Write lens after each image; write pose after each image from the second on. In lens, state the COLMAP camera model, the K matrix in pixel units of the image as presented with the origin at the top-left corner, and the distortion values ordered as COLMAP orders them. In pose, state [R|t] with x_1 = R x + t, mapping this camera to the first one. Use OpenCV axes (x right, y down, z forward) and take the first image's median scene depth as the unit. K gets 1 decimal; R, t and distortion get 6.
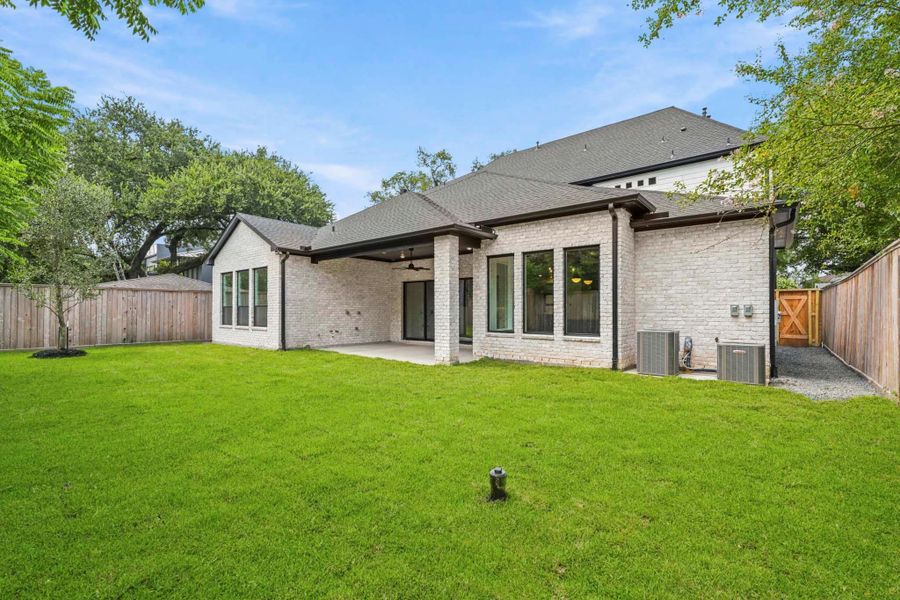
lens RADIAL K [[387.7, 0, 449.1], [0, 387.7, 308.9], [0, 0, 1]] dist [0.002775, 0.000116]
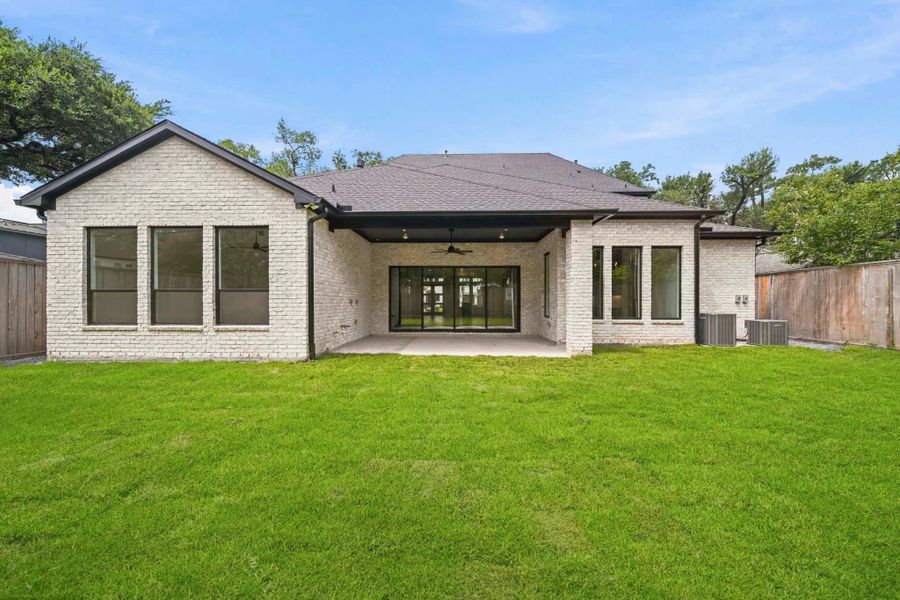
lens RADIAL K [[314.5, 0, 447.8], [0, 314.5, 300.3], [0, 0, 1]] dist [0.000807, 0.000005]
pose [[0.789744, -0.000206, 0.613437, -0.553348], [-0.004238, 0.999974, 0.005792, 0.004236], [-0.613422, -0.007174, 0.789723, 0.433158]]
